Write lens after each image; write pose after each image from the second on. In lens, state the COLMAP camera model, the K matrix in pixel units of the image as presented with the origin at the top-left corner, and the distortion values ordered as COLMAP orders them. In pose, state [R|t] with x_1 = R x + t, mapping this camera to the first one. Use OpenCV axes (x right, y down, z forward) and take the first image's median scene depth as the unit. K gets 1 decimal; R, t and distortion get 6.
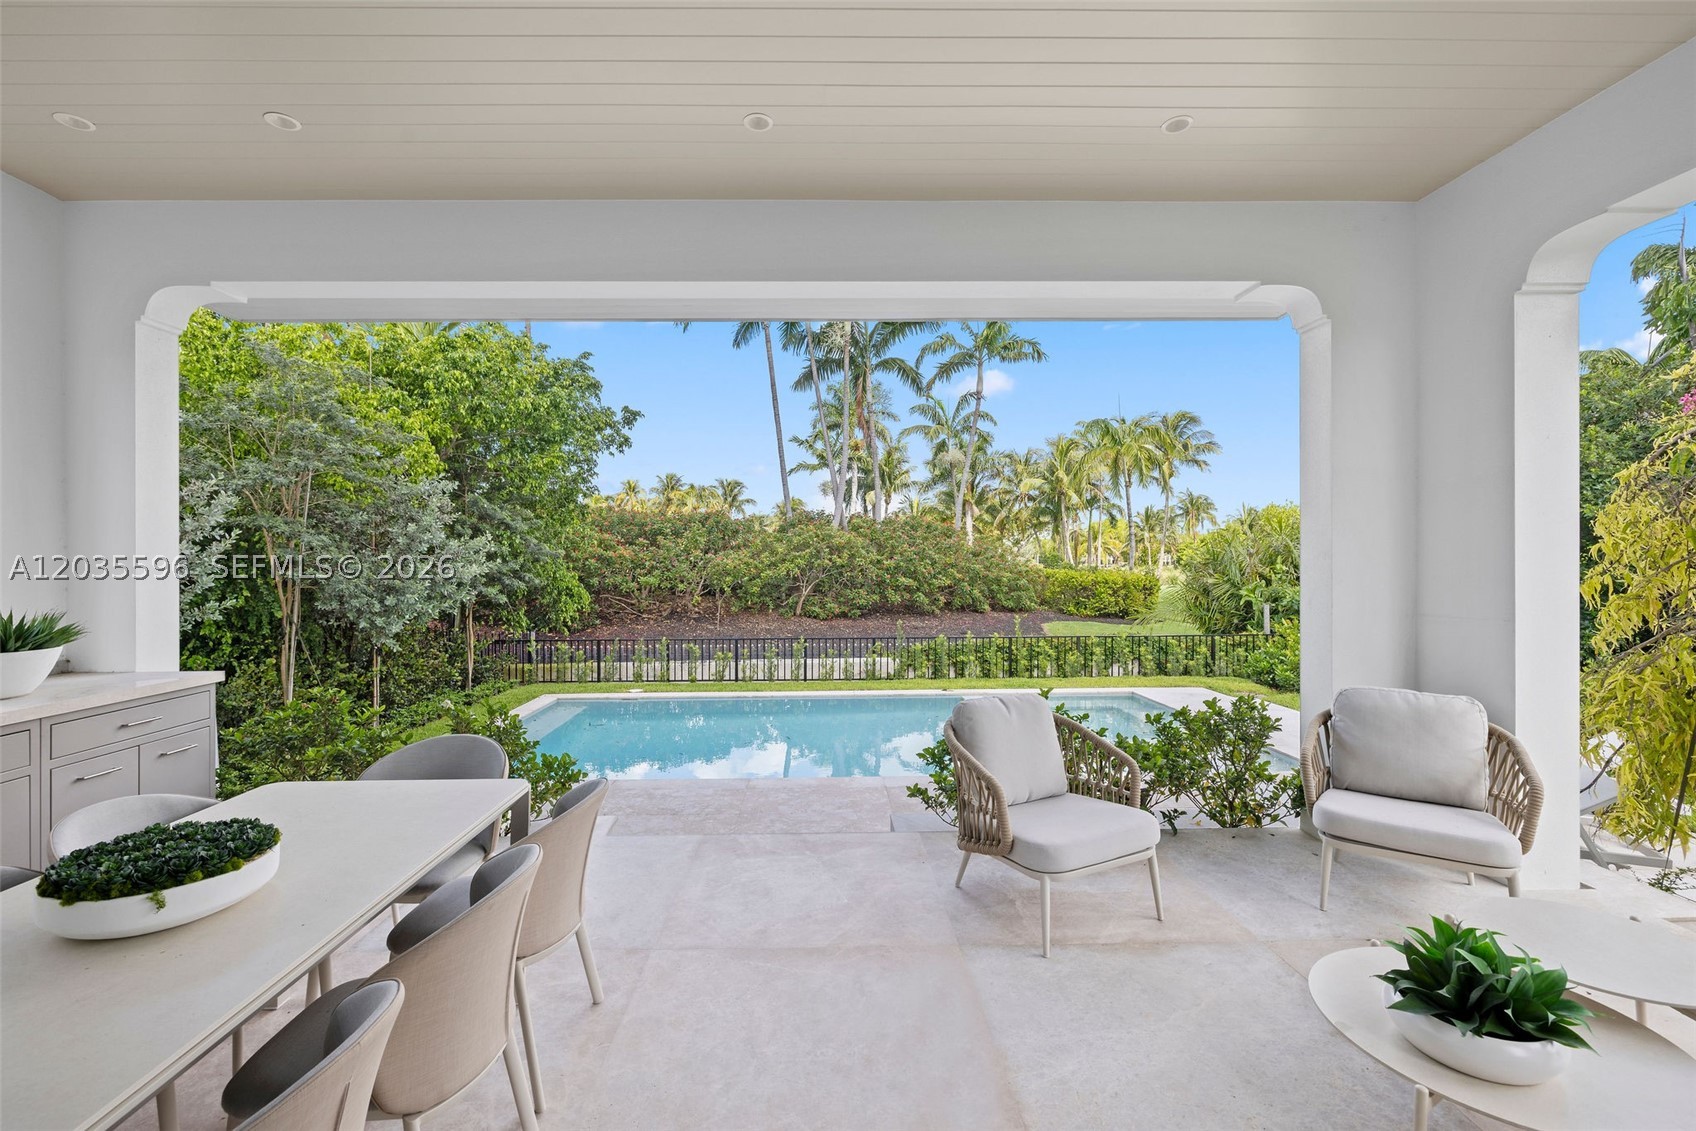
lens RADIAL K [[731.0, 0, 841.7], [0, 731.0, 558.4], [0, 0, 1]] dist [0.003754, -0.000535]
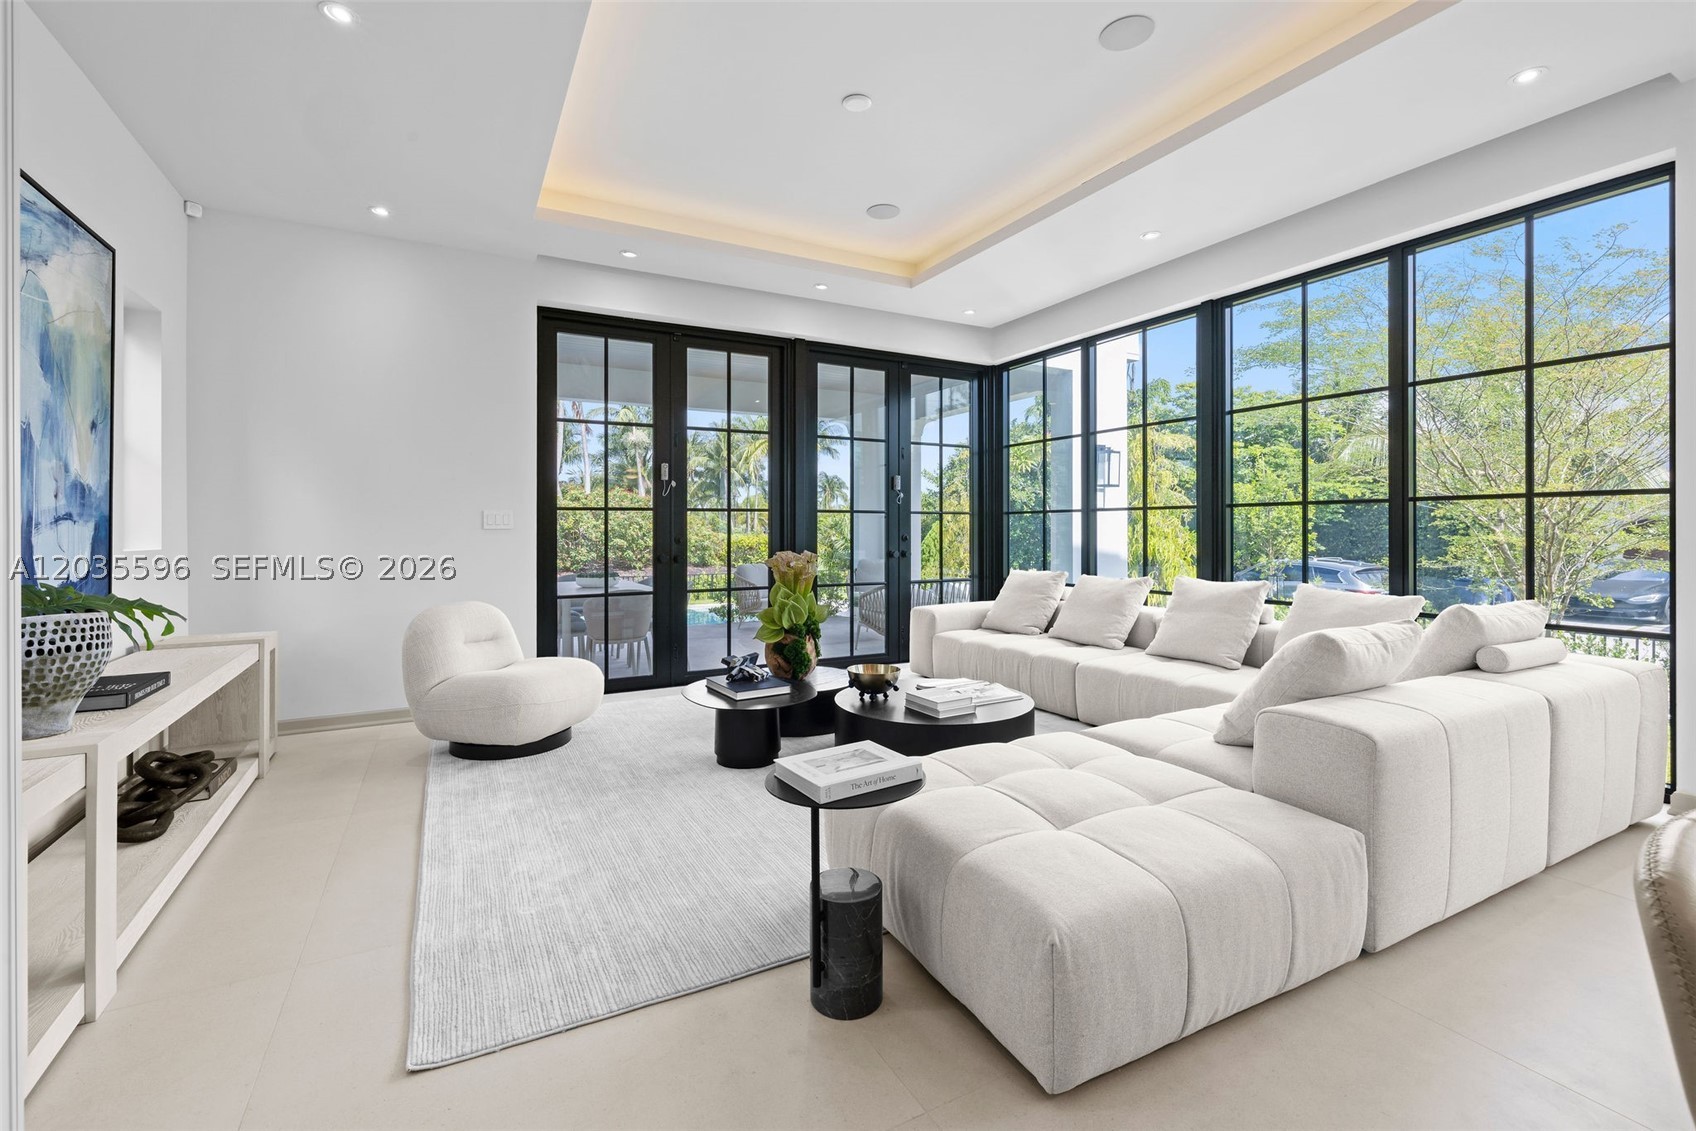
lens RADIAL K [[731.0, 0, 855.5], [0, 731.0, 528.2], [0, 0, 1]] dist [0.003754, -0.000535]
pose [[0.887692, -0.002867, 0.460429, -0.117161], [0.004421, 0.999988, -0.002298, 0.010678], [-0.460417, 0.004076, 0.887694, -0.278998]]
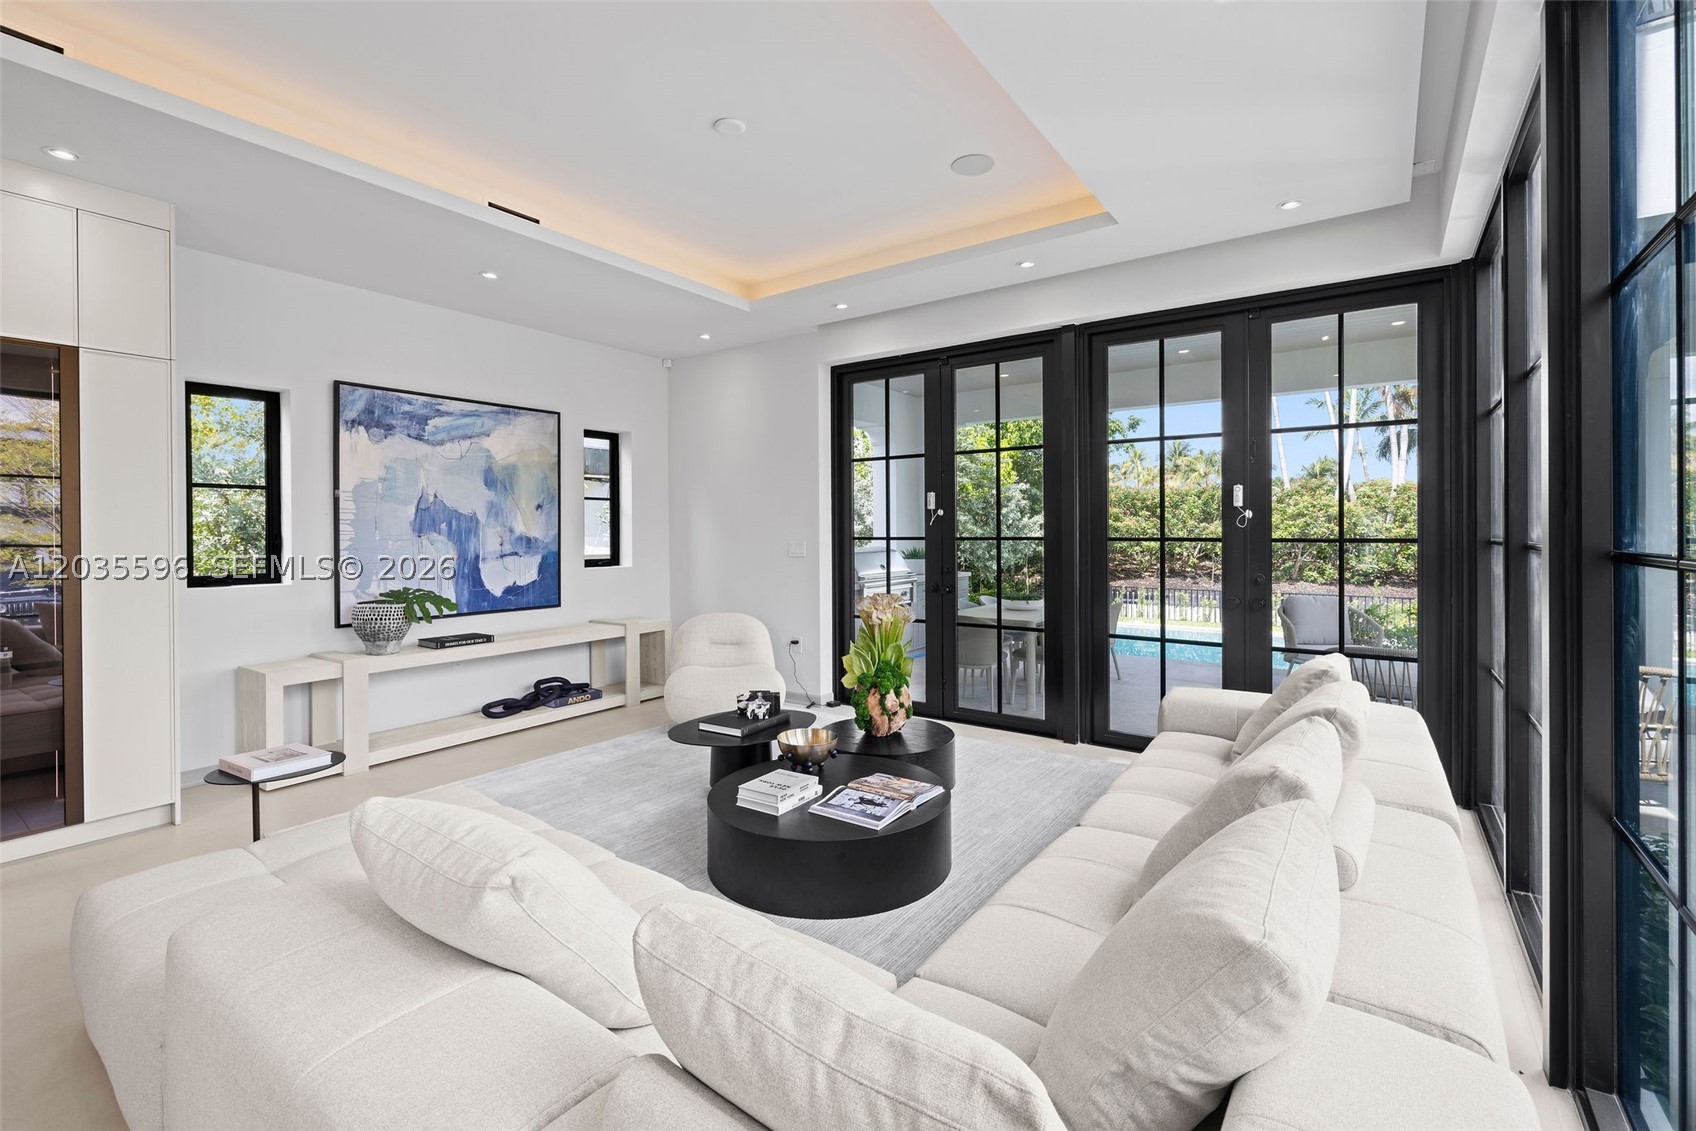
lens RADIAL K [[731.0, 0, 868.0], [0, 731.0, 525.4], [0, 0, 1]] dist [0.003754, -0.000535]
pose [[0.806873, -0.008320, -0.590667, 0.071250], [0.006115, 0.999965, -0.005731, 0.000063], [0.590694, 0.001012, 0.806895, -0.239126]]
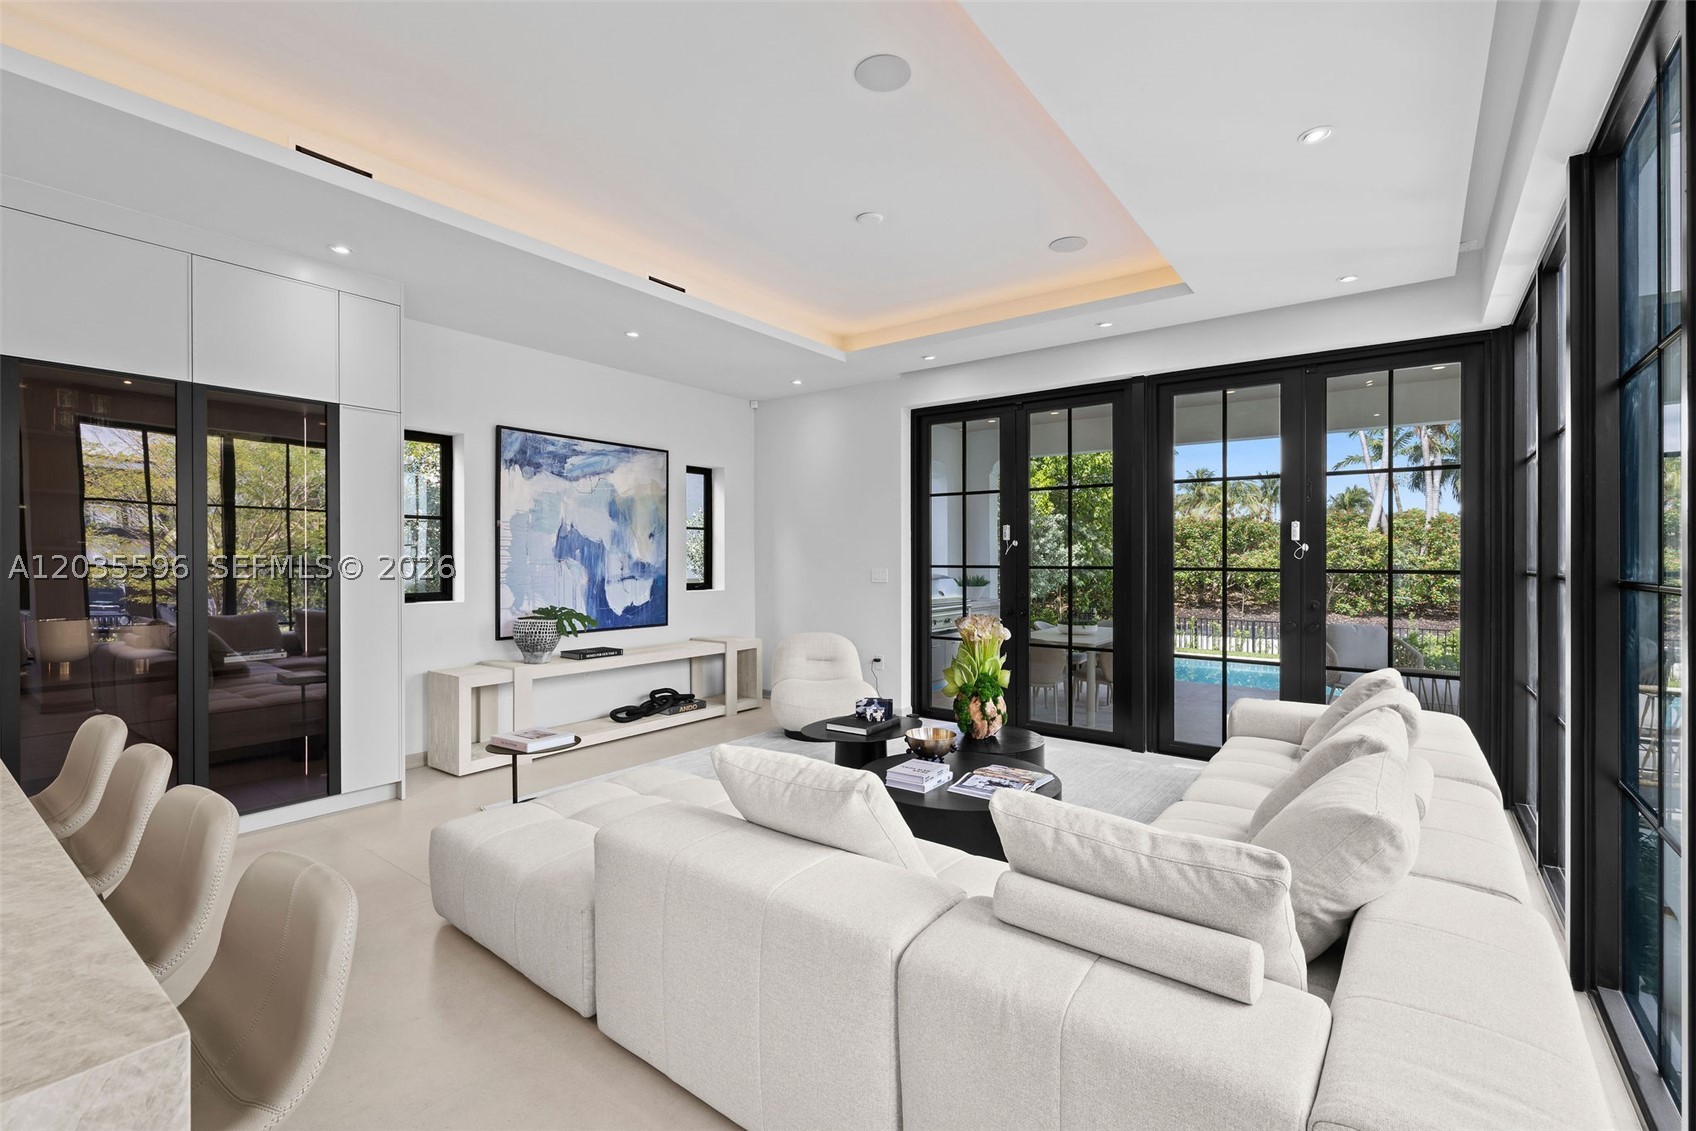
lens RADIAL K [[731.0, 0, 862.1], [0, 731.0, 549.2], [0, 0, 1]] dist [0.003754, -0.000535]
pose [[0.787133, -0.005142, -0.616761, 0.068662], [-0.002261, 0.999934, -0.011222, -0.000207], [0.616779, 0.010228, 0.787070, -0.275985]]
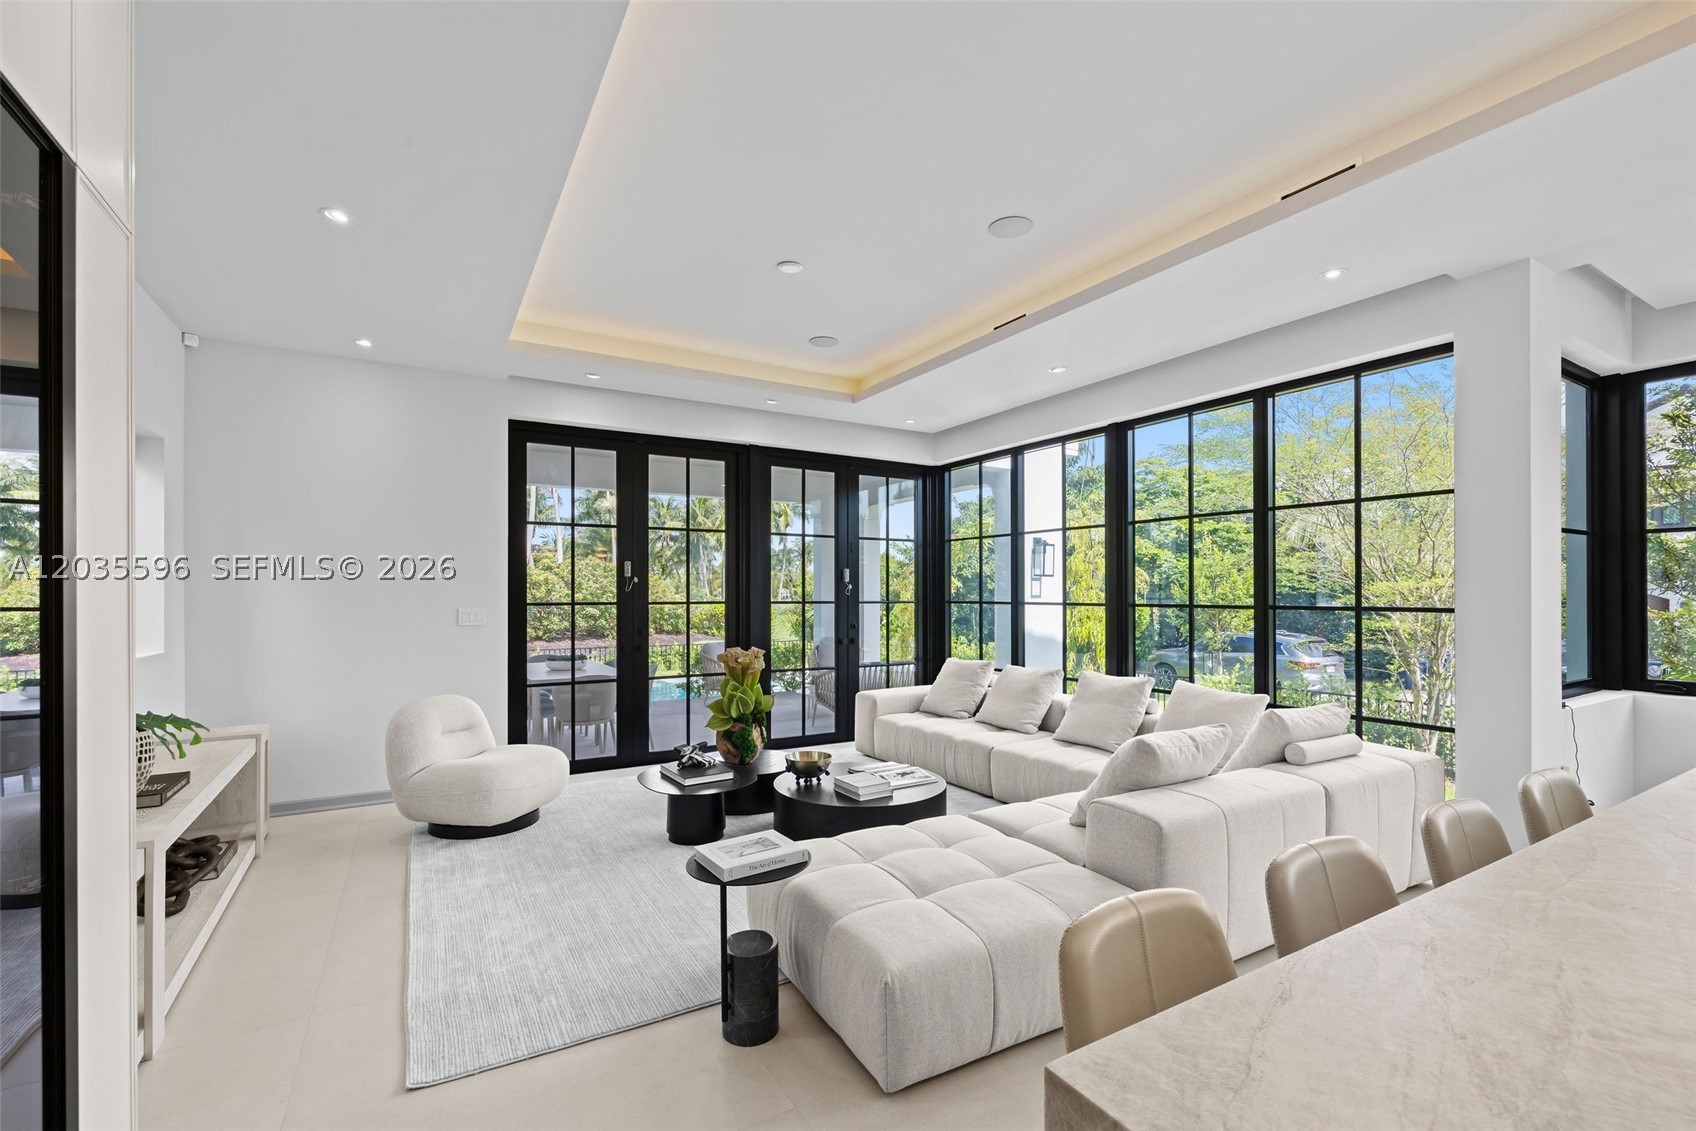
lens RADIAL K [[731.0, 0, 857.0], [0, 731.0, 594.3], [0, 0, 1]] dist [0.003754, -0.000535]
pose [[0.872117, -0.002297, 0.489292, -0.118592], [0.001136, 0.999996, 0.002670, -0.000964], [-0.489296, -0.001773, 0.872116, -0.306810]]
